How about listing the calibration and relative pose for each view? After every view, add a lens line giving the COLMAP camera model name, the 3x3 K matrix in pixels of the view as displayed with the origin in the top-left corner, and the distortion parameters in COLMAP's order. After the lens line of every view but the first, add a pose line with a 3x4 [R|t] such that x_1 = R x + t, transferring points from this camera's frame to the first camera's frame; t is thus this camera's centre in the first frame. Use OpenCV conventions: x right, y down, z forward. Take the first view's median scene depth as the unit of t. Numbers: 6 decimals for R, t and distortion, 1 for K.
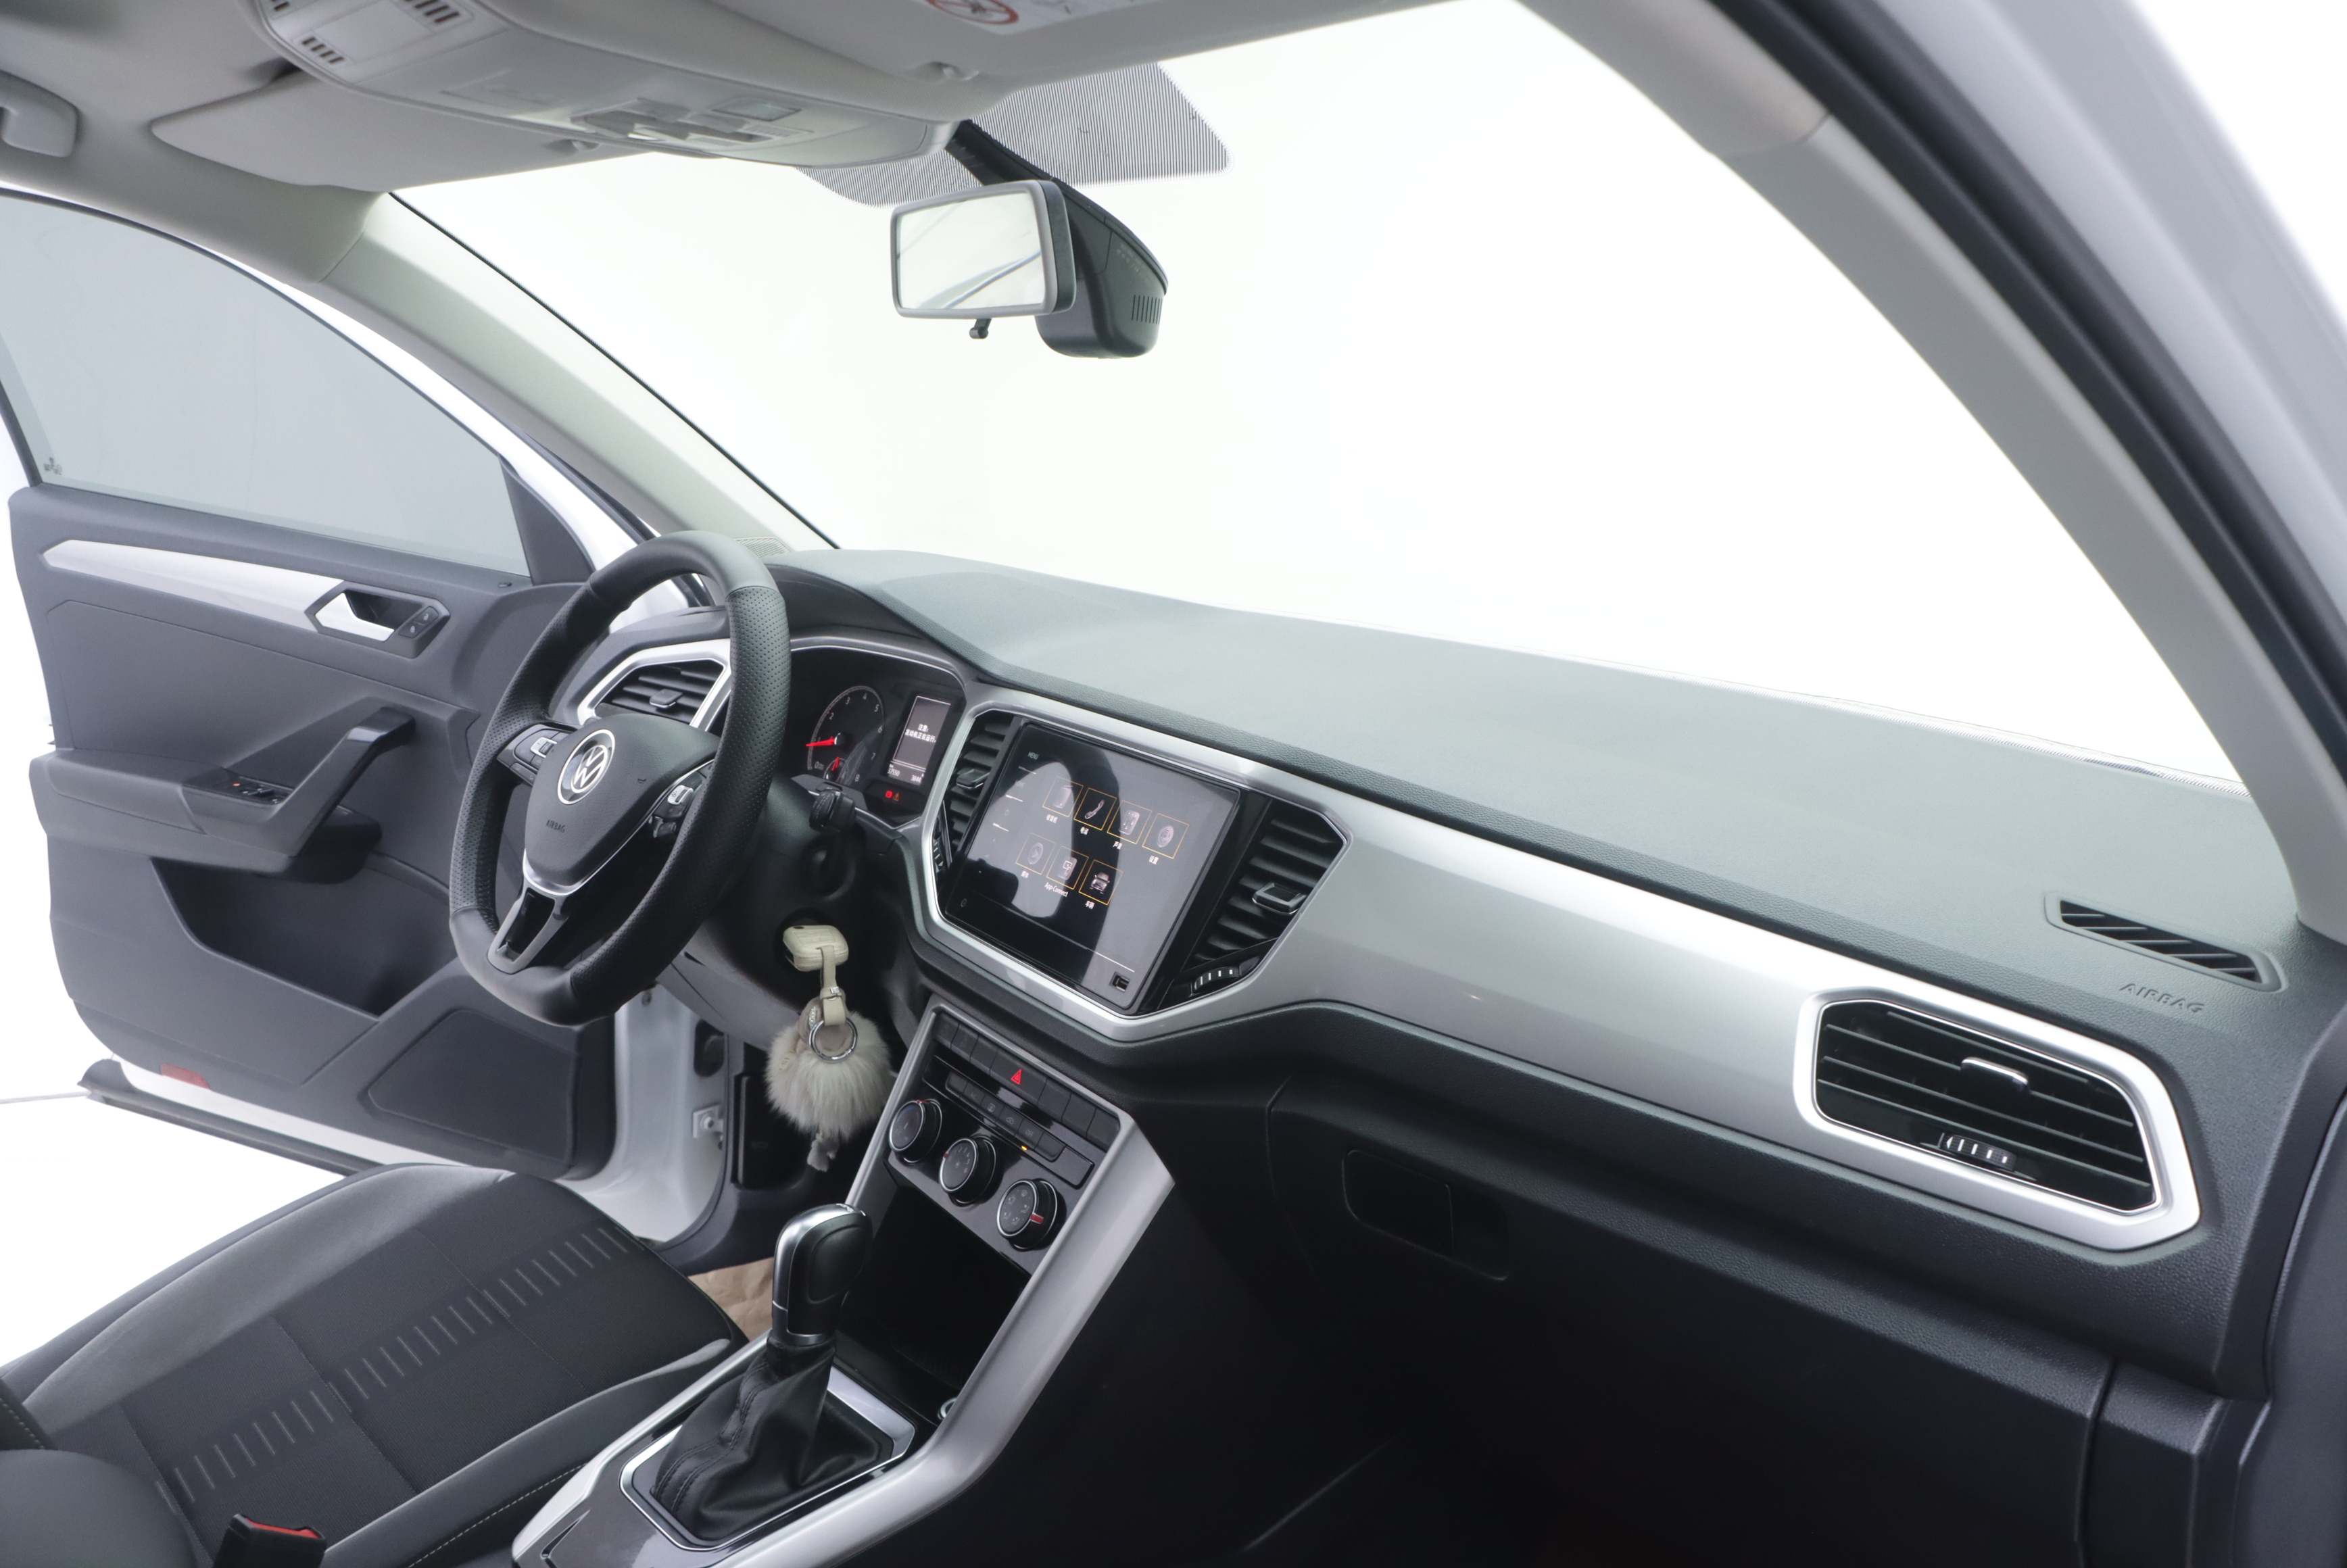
lens RADIAL K [[1932.9, 0, 1169.5], [0, 1932.9, 769.7], [0, 0, 1]] dist [-0.042320, -0.000540]
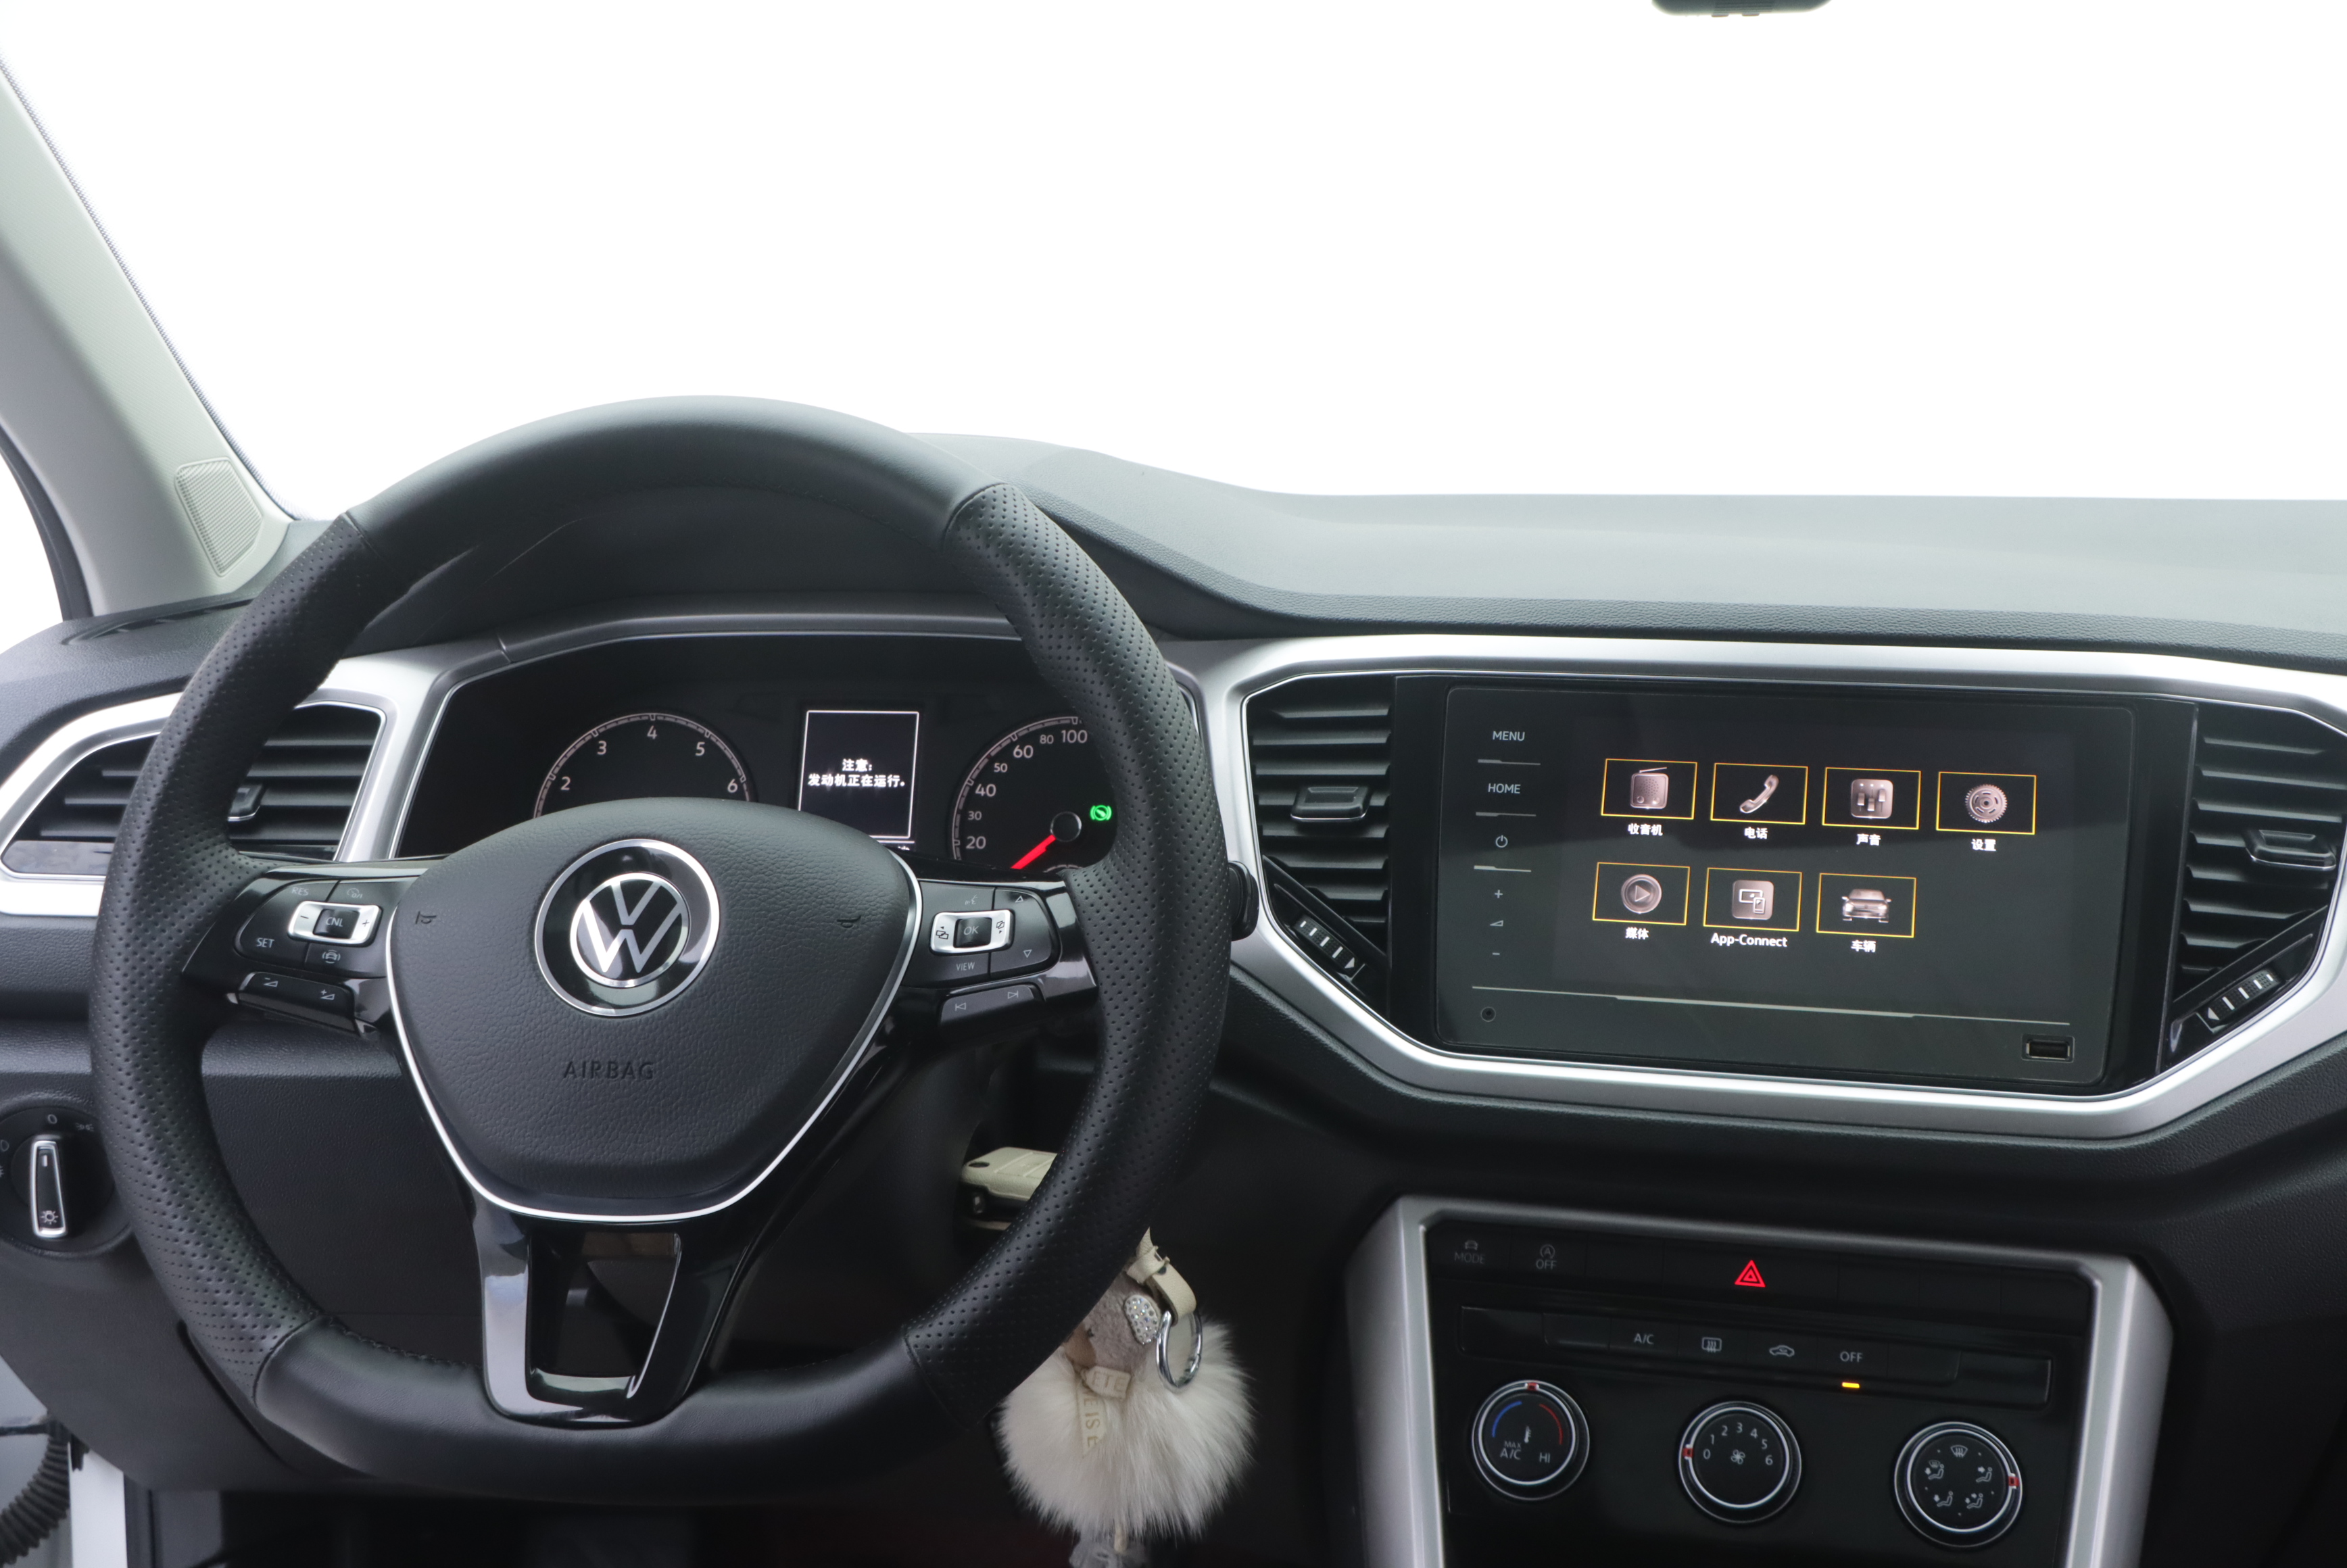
lens RADIAL K [[2588.0, 0, 1193.0], [0, 2588.0, 808.3], [0, 0, 1]] dist [-0.048994, 0.000000]
pose [[0.751780, -0.158430, 0.640099, -0.662644], [0.159018, 0.985618, 0.057187, -0.046251], [-0.639954, 0.058795, 0.766161, 0.518171]]
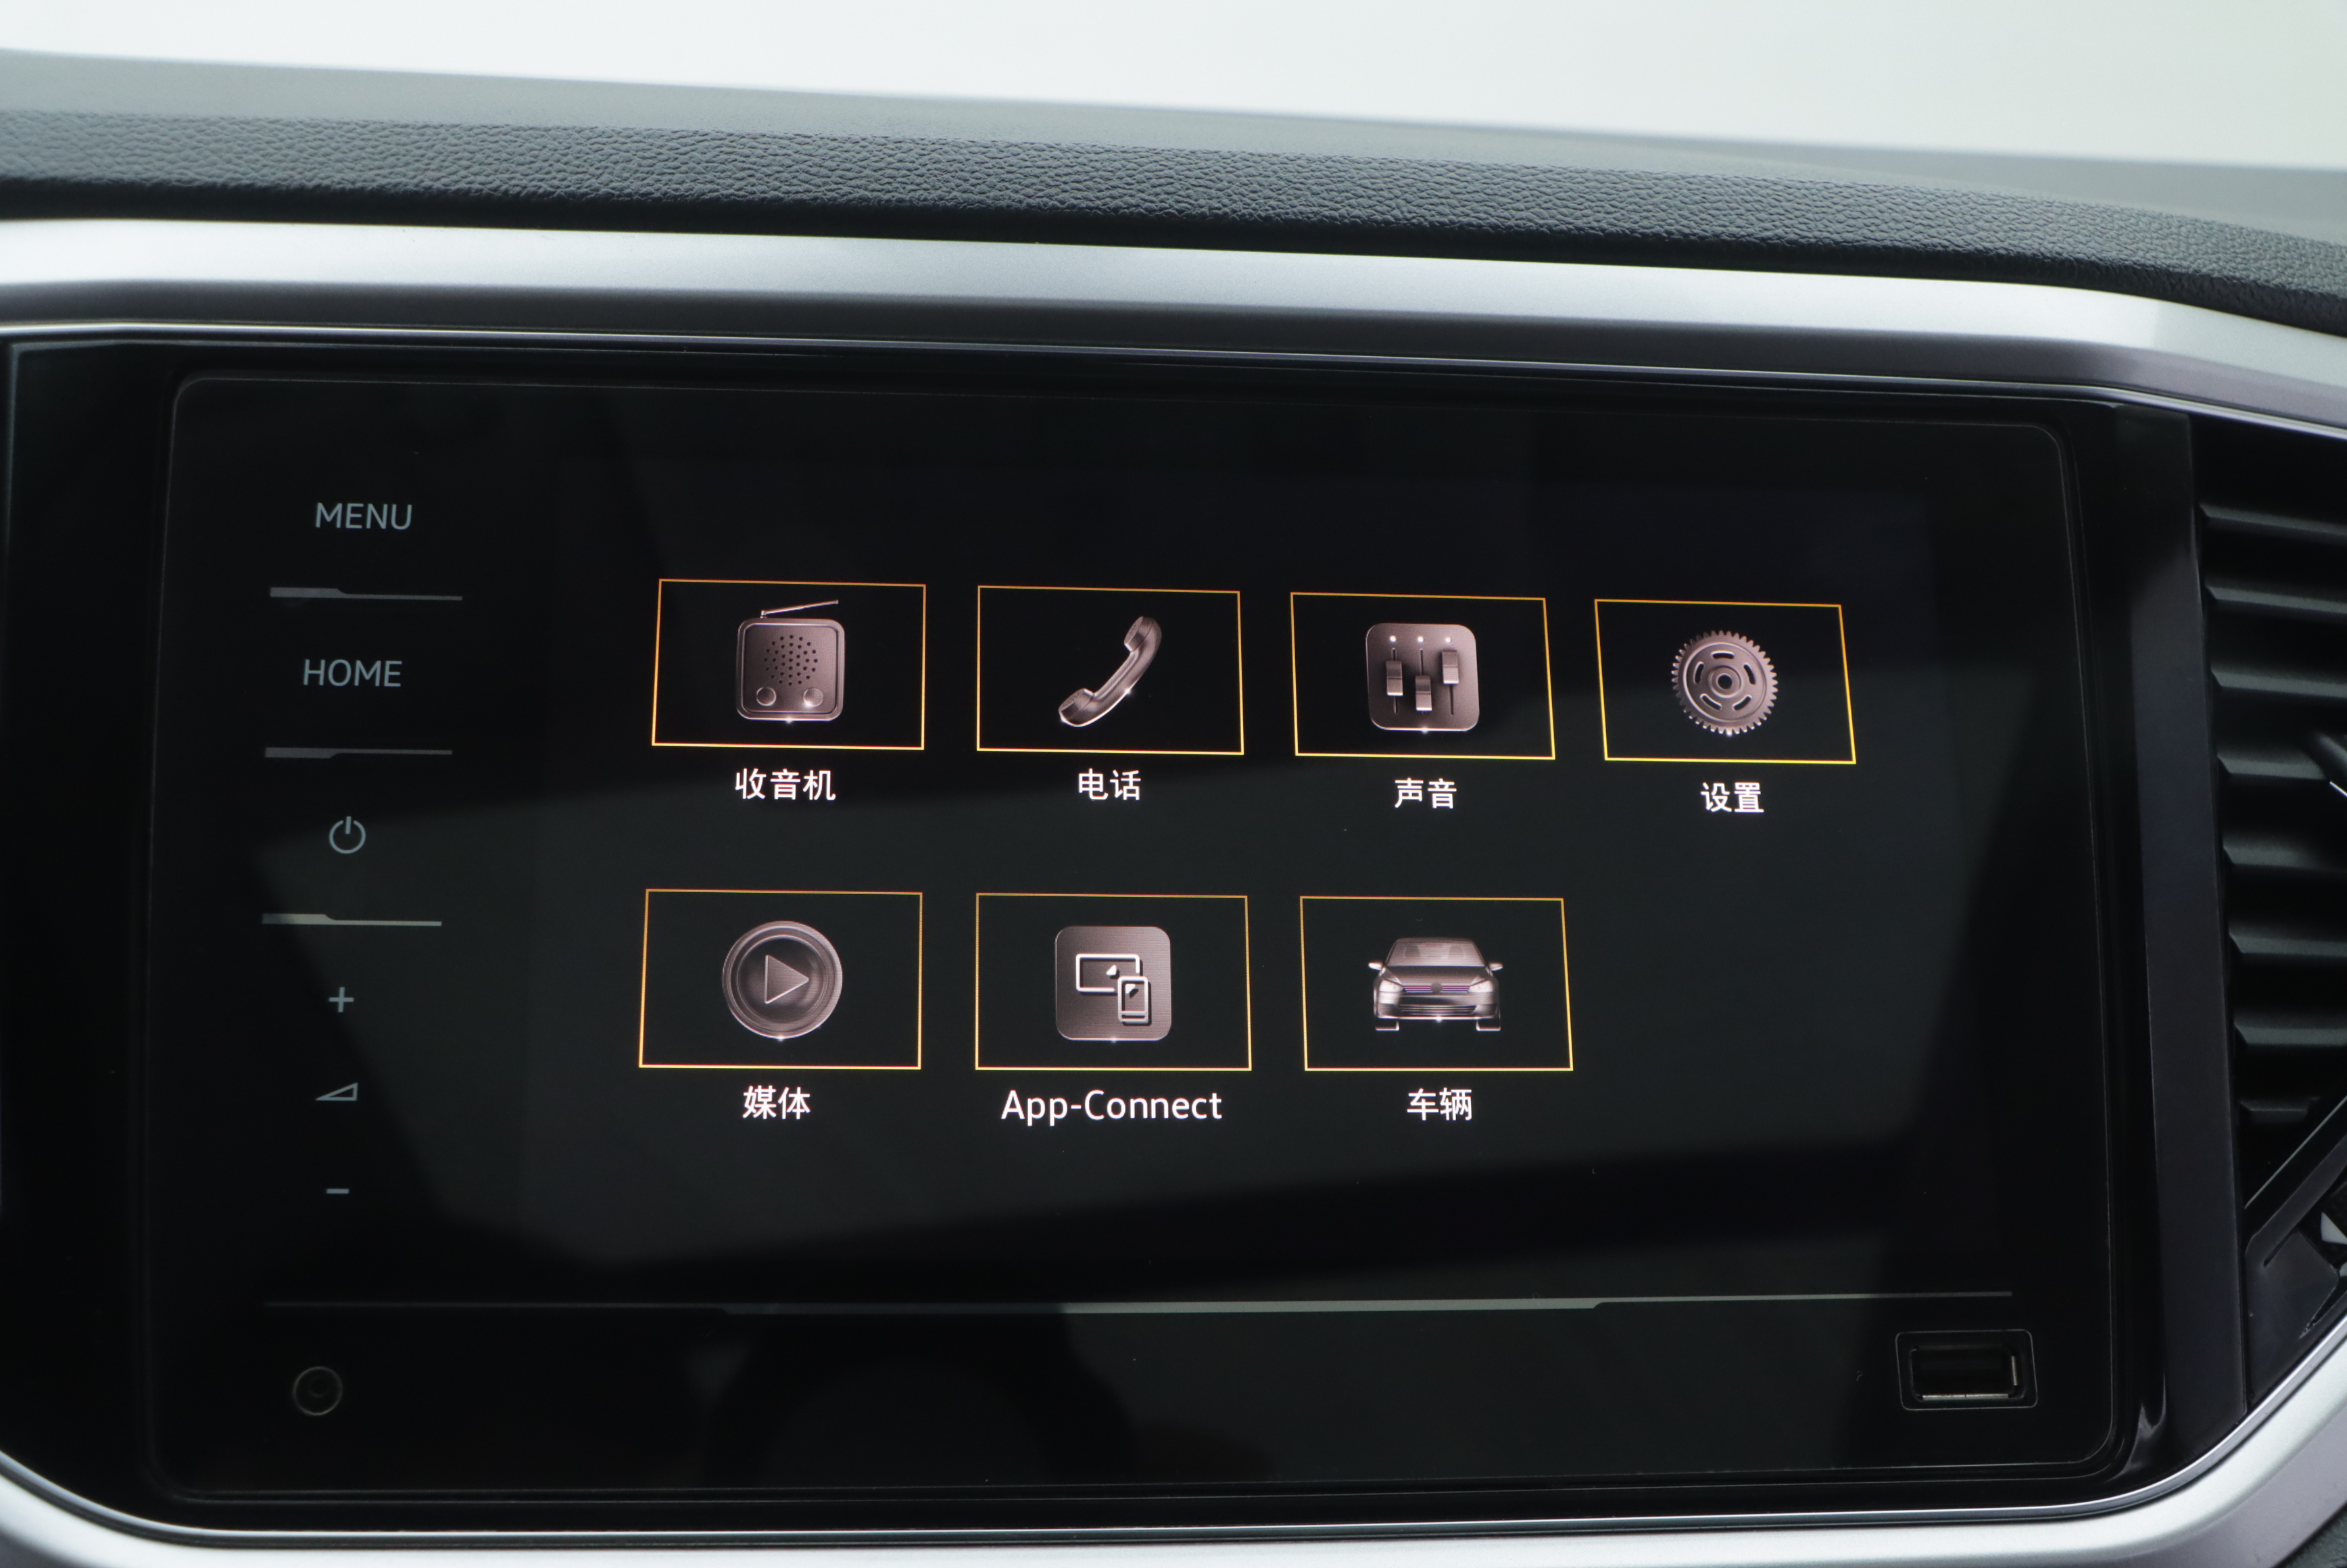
lens RADIAL K [[2588.0, 0, 1163.6], [0, 2588.0, 778.5], [0, 0, 1]] dist [-0.048994, 0.000000]
pose [[0.460379, -0.191389, 0.866846, -0.271421], [0.154232, 0.978877, 0.134212, -0.003573], [-0.874222, 0.071907, 0.480173, 0.869350]]
